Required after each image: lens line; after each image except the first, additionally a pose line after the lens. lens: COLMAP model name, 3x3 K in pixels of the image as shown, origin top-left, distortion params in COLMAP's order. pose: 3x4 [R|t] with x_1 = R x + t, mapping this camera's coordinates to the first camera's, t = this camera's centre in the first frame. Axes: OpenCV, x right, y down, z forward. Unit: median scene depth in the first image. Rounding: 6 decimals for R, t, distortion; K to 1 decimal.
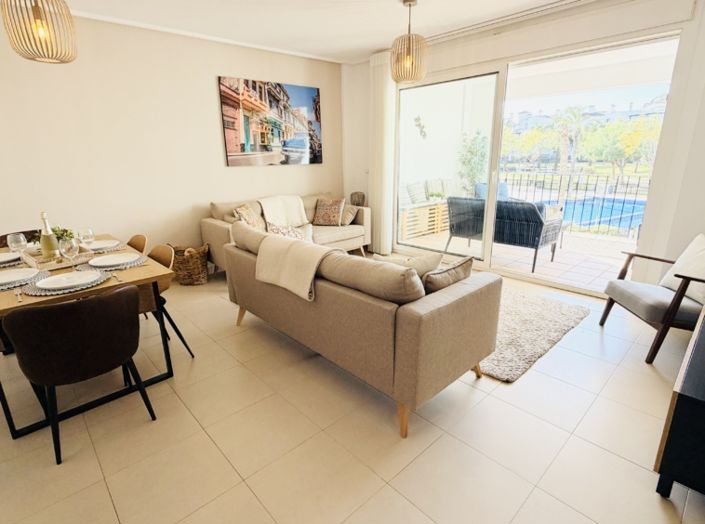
lens RADIAL K [[371.6, 0, 350.9], [0, 371.6, 263.1], [0, 0, 1]] dist [-0.000539, -0.000124]
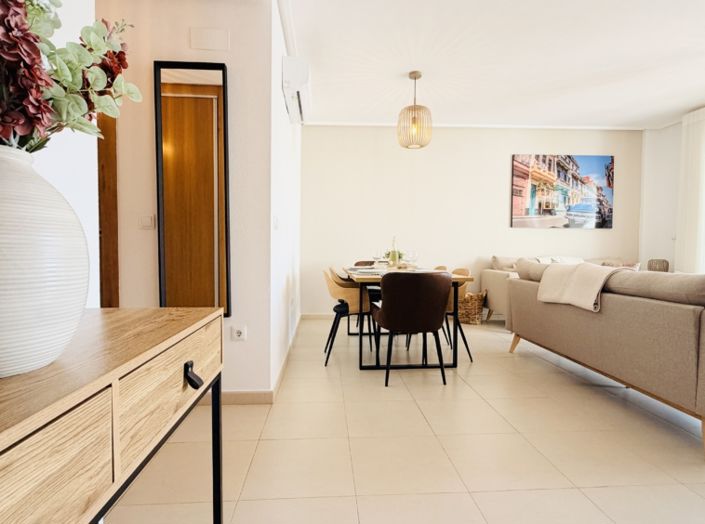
lens RADIAL K [[371.6, 0, 350.9], [0, 371.6, 263.1], [0, 0, 1]] dist [-0.000539, -0.000124]
pose [[0.777993, 0.043738, -0.626748, 0.004348], [-0.192561, 0.966164, -0.171605, 0.133040], [0.598036, 0.254194, 0.760091, -0.128722]]
